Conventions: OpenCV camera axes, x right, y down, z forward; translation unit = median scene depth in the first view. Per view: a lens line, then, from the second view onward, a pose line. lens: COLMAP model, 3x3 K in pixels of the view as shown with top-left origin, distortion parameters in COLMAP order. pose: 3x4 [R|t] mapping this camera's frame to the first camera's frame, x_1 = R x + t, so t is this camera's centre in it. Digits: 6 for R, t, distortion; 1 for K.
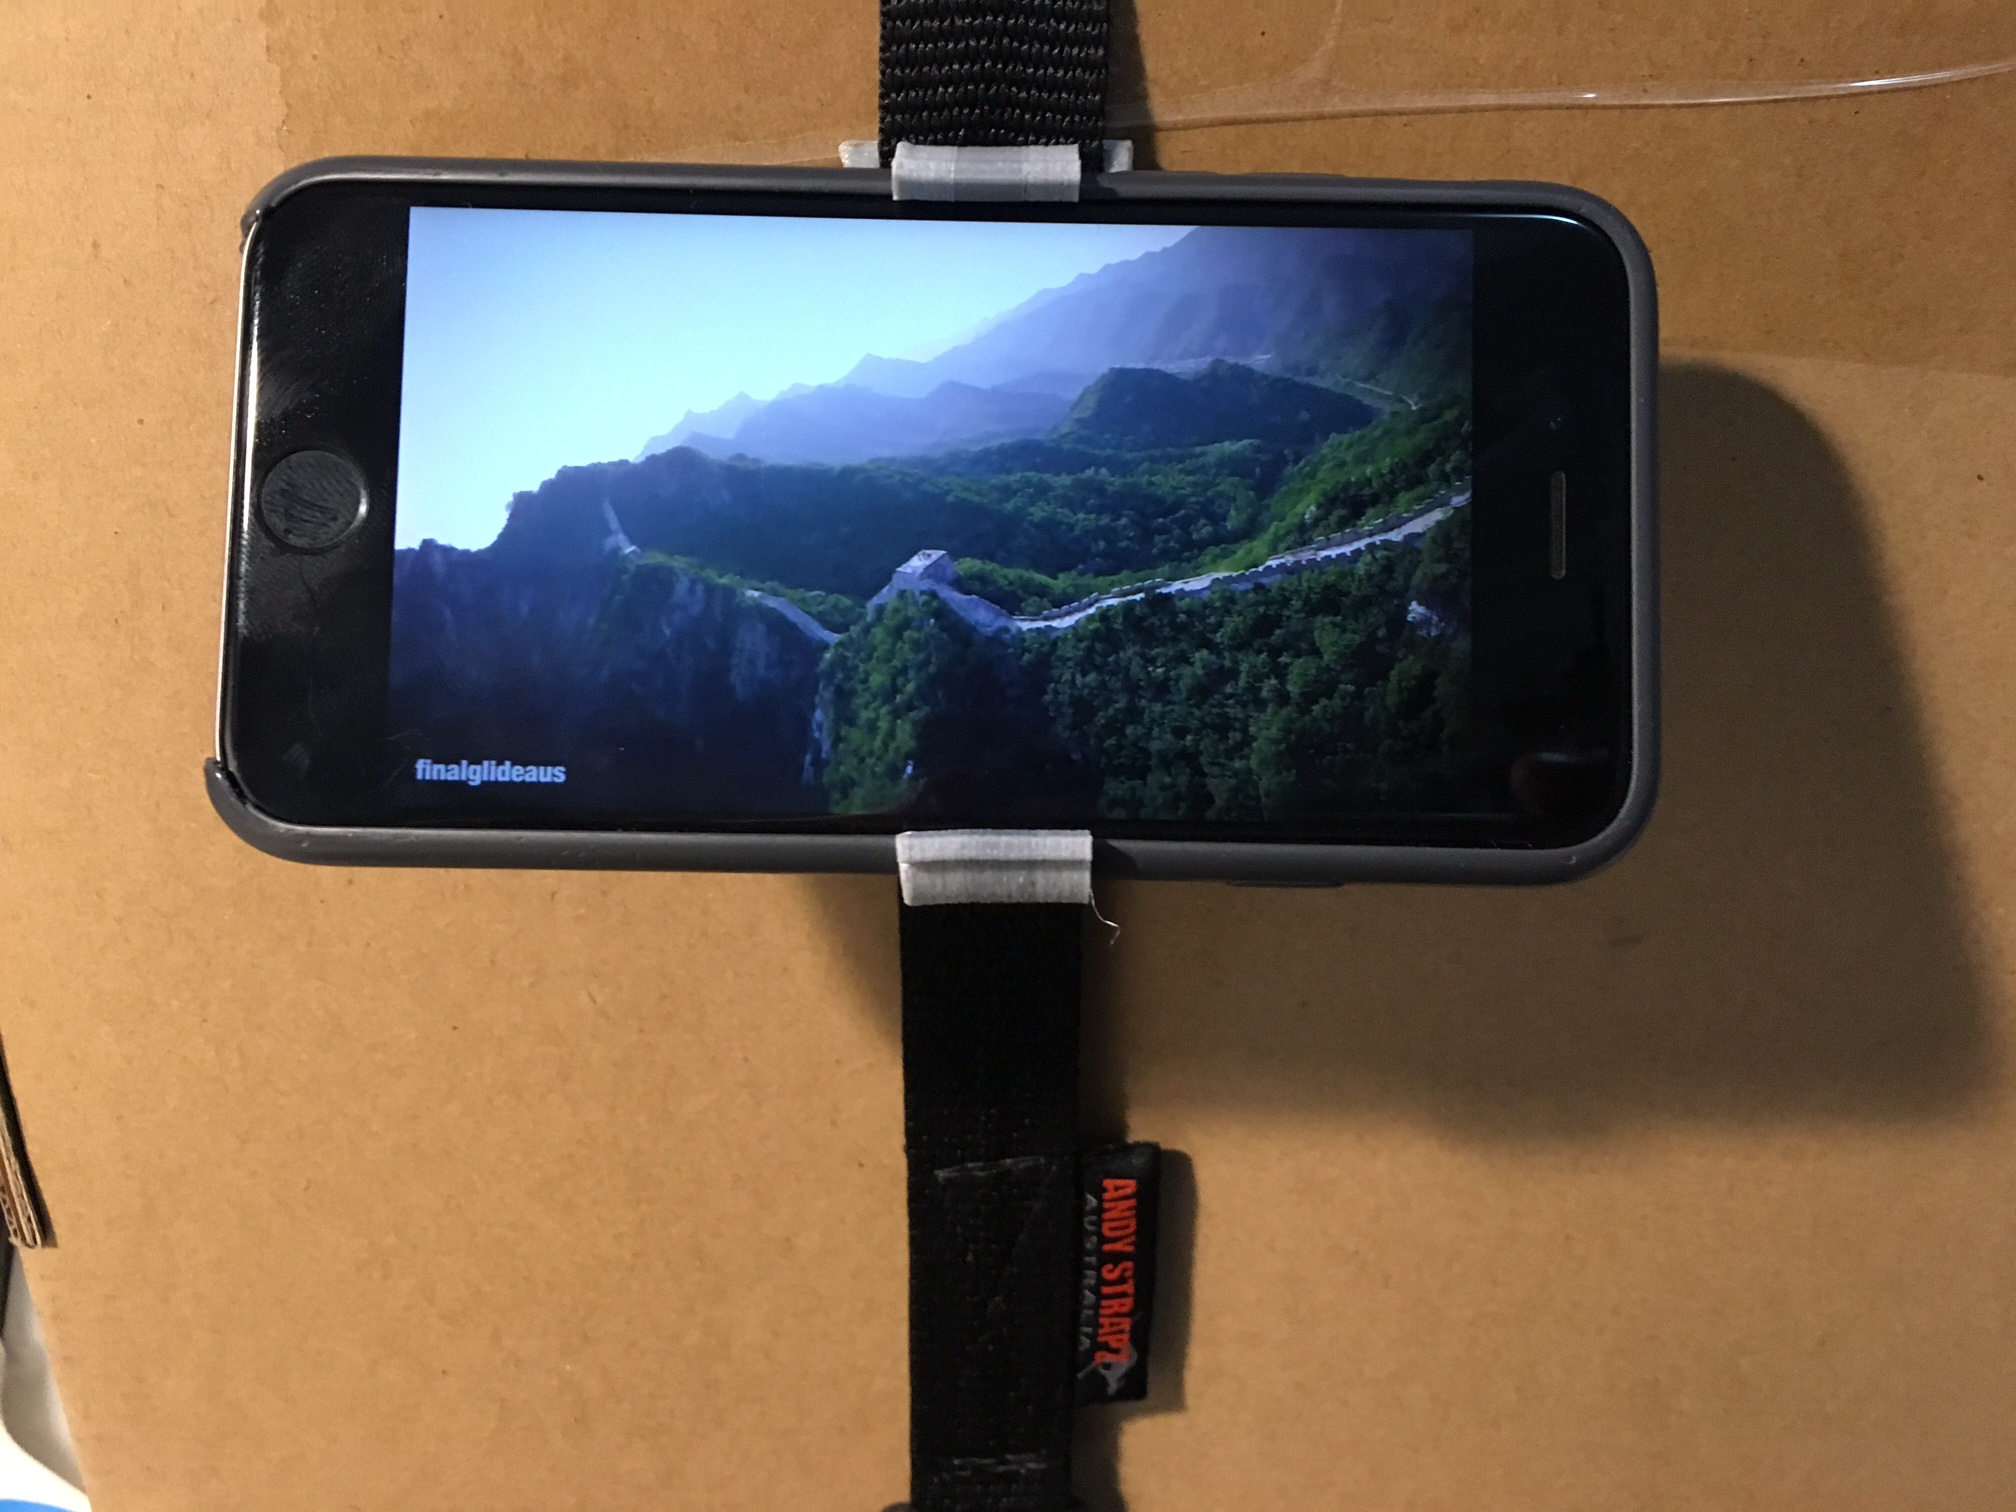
lens RADIAL K [[1759.9, 0, 1008.0], [0, 1759.9, 756.0], [0, 0, 1]] dist [0.044357, -0.090106]
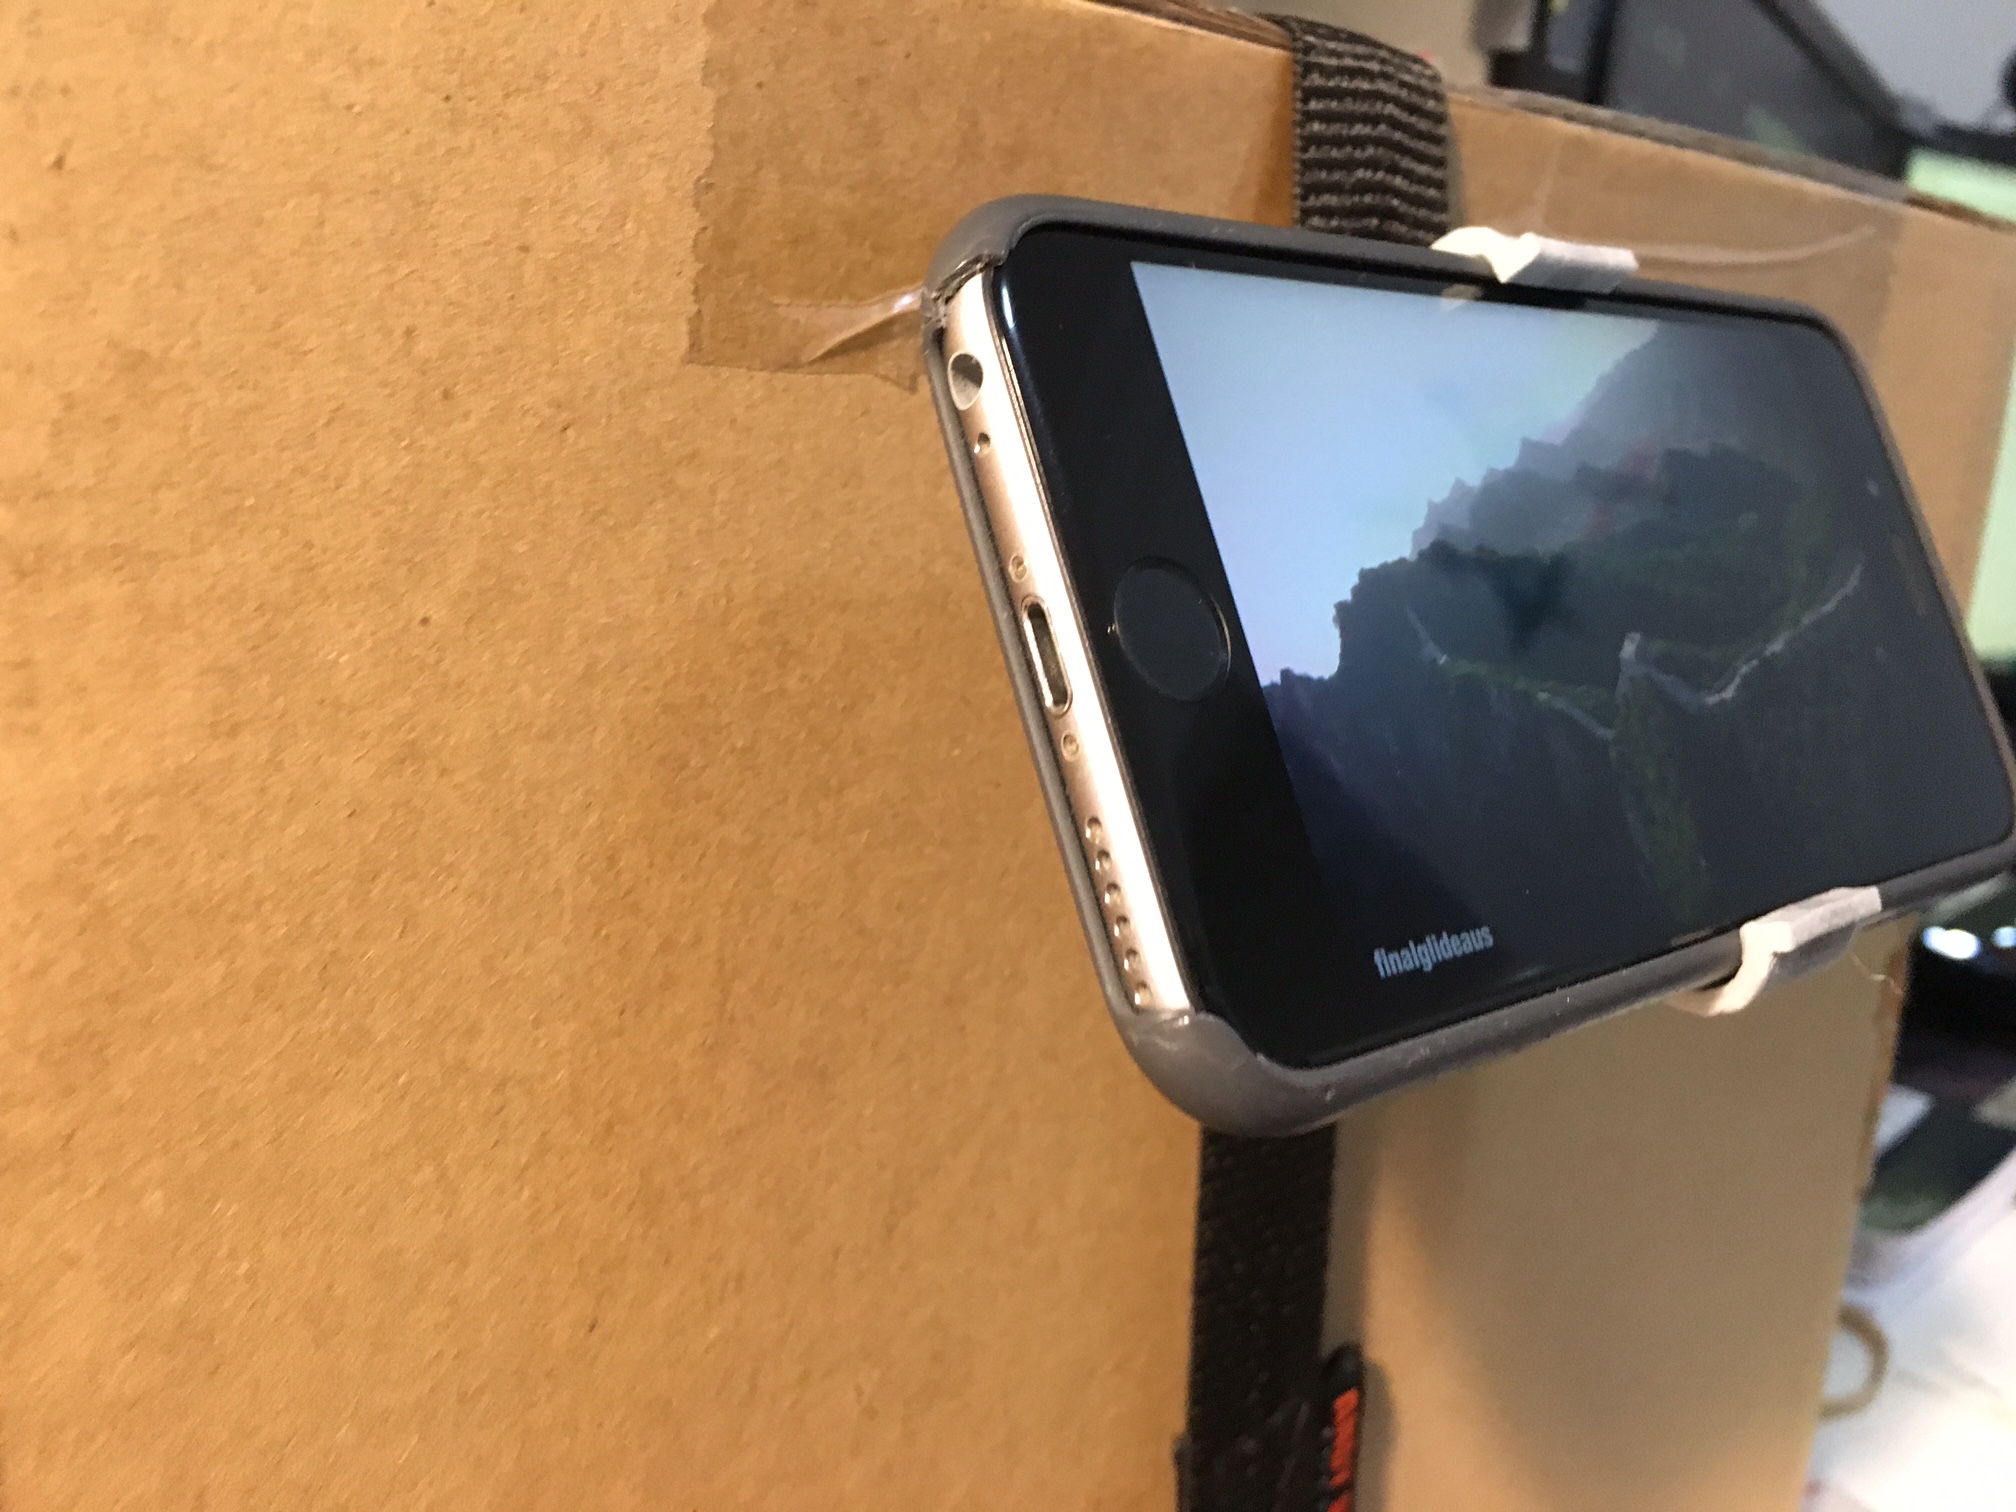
lens RADIAL K [[1759.9, 0, 1008.0], [0, 1759.9, 756.0], [0, 0, 1]] dist [0.044357, -0.090106]
pose [[0.752804, -0.118999, 0.647399, -0.906921], [0.240047, 0.965422, -0.101675, -0.038376], [-0.612914, 0.231947, 0.755339, 0.510427]]
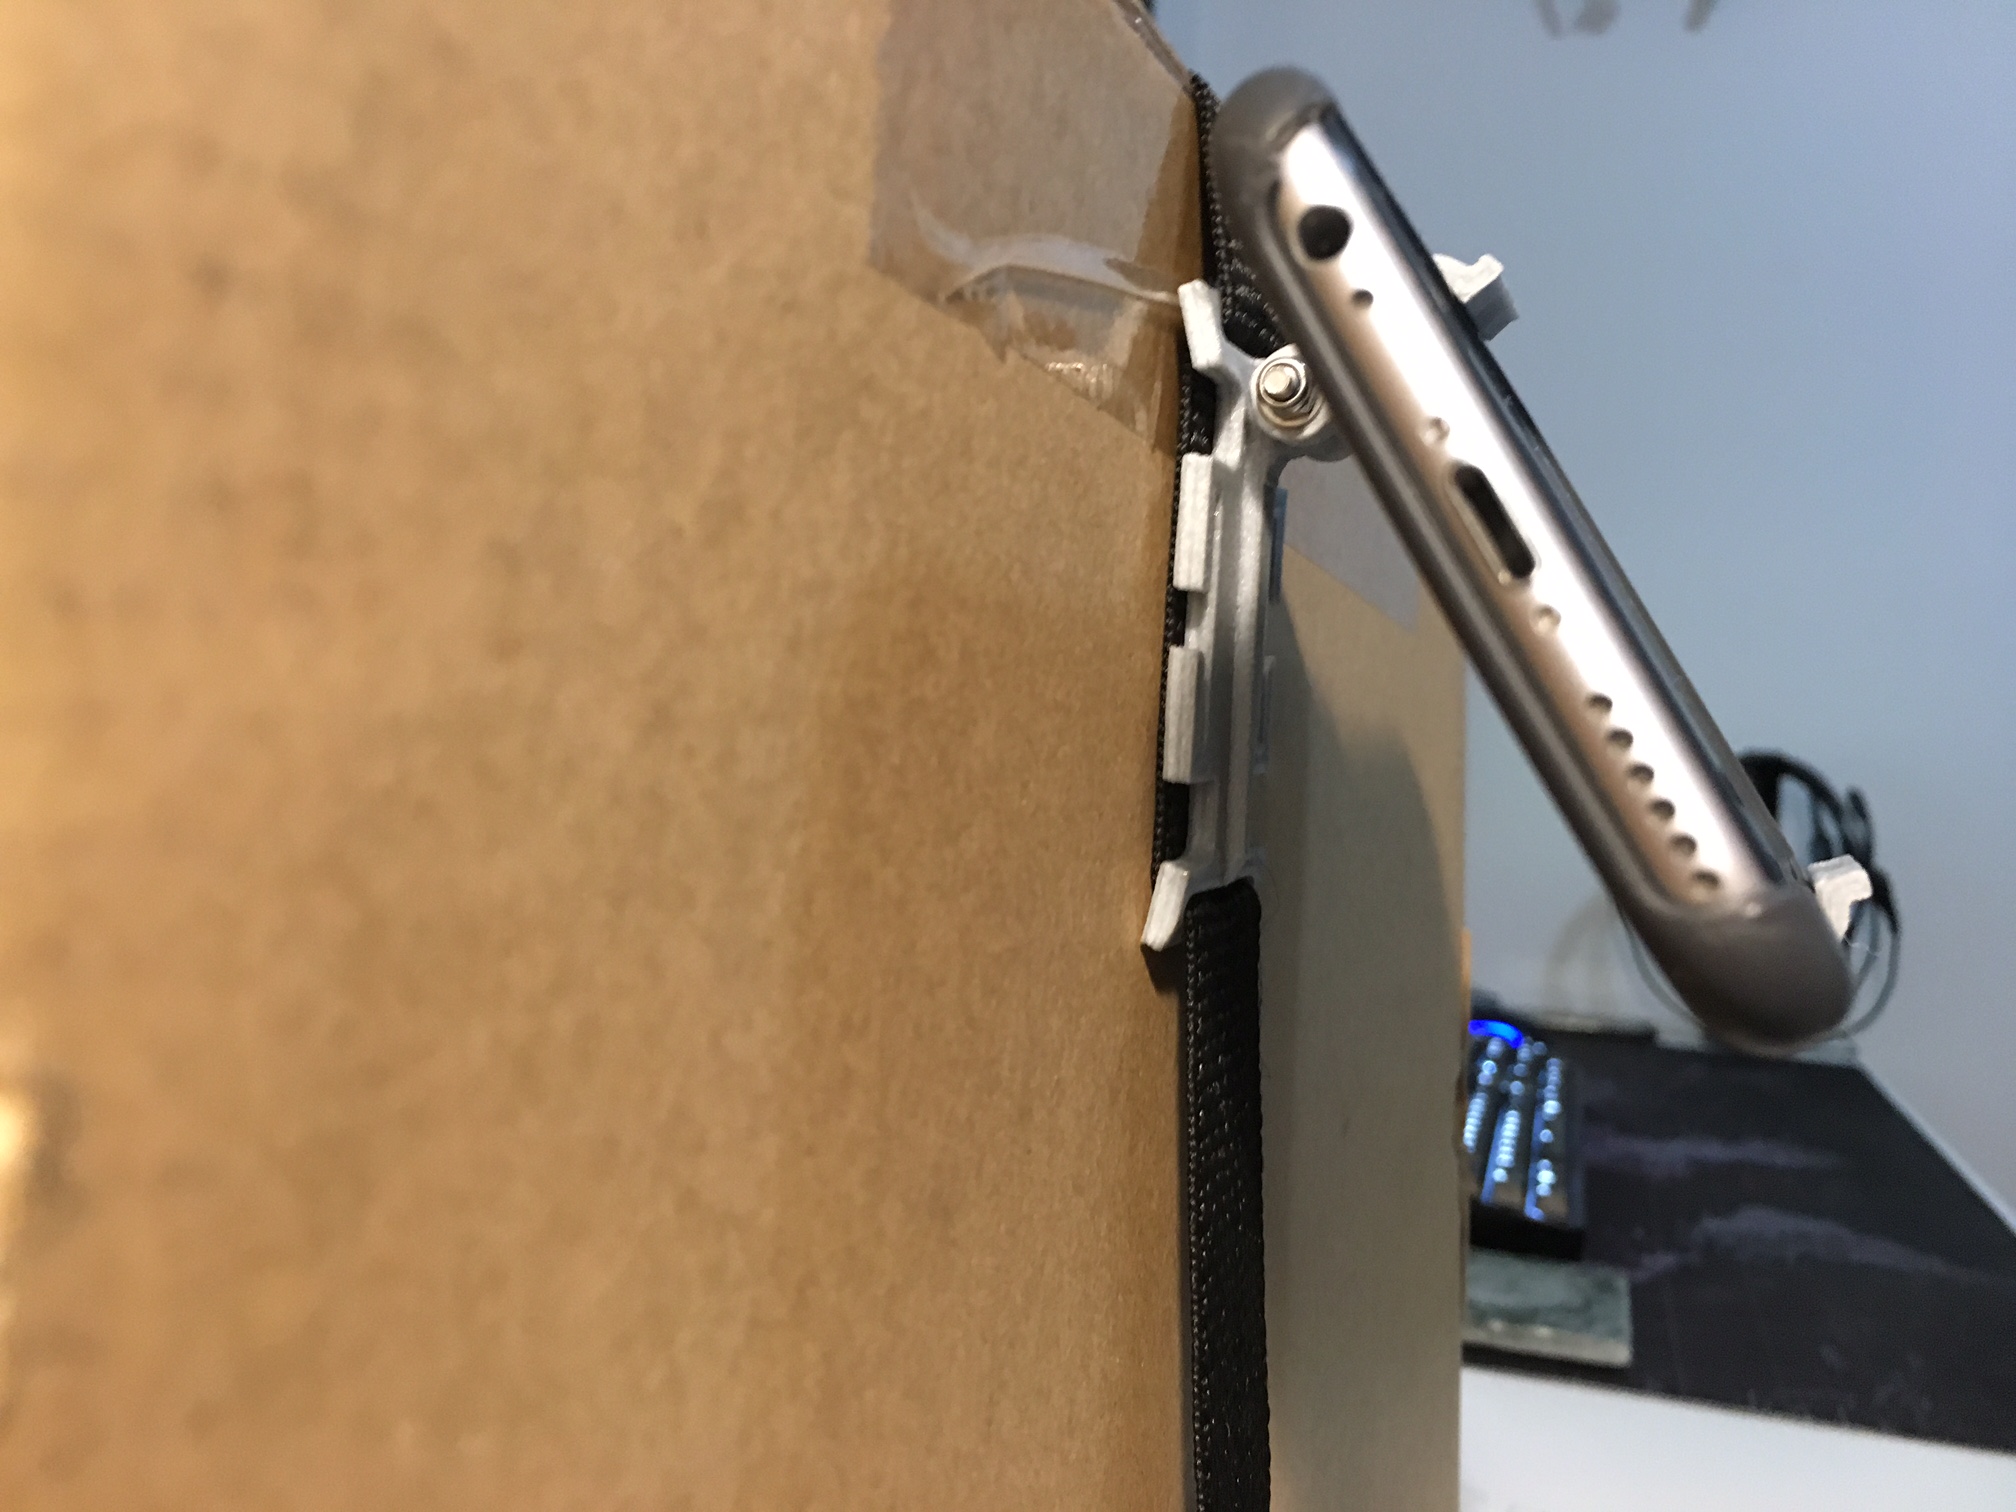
lens RADIAL K [[1759.9, 0, 1008.0], [0, 1759.9, 756.0], [0, 0, 1]] dist [0.044357, -0.090106]
pose [[0.383639, -0.021688, 0.923228, -1.053047], [0.380746, 0.914514, -0.136732, -0.056764], [-0.841340, 0.403972, 0.359101, 0.963778]]
